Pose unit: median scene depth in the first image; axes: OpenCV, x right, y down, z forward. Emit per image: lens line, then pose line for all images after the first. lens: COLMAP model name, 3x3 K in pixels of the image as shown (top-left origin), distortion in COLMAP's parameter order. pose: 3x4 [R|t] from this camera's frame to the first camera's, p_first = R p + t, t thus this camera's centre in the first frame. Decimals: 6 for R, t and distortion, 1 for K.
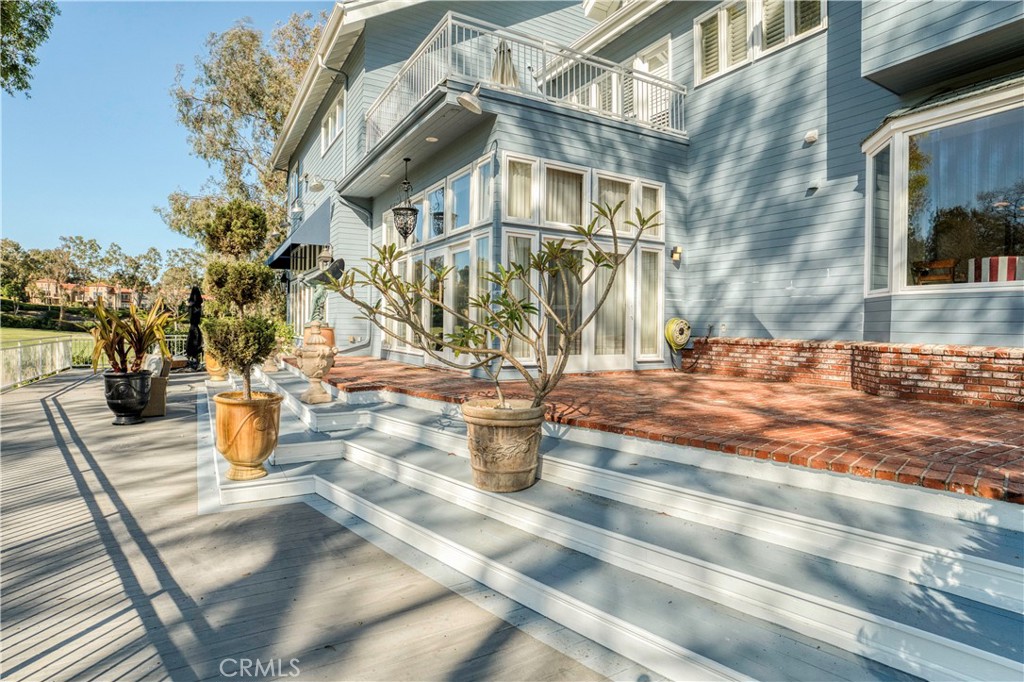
lens RADIAL K [[542.1, 0, 512.2], [0, 542.1, 341.2], [0, 0, 1]] dist [-0.074238, 0.031449]
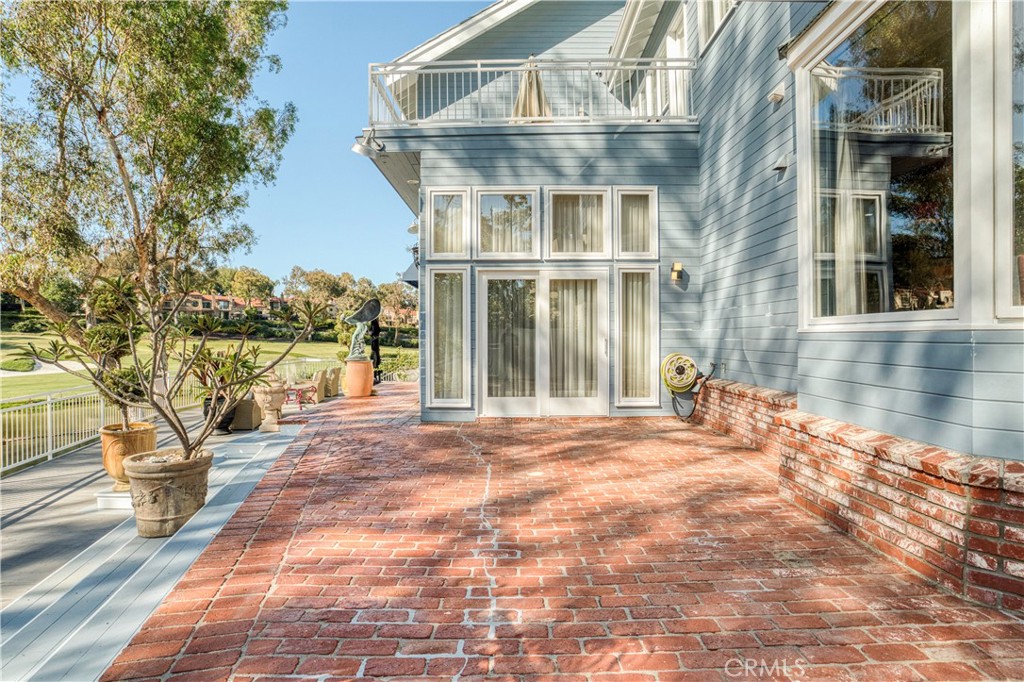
lens RADIAL K [[542.1, 0, 518.4], [0, 542.1, 345.0], [0, 0, 1]] dist [-0.074238, 0.031449]
pose [[0.860243, -0.005222, -0.509858, 0.593756], [-0.003450, 0.999865, -0.016061, -0.048725], [0.509873, 0.015576, 0.860109, 0.233828]]
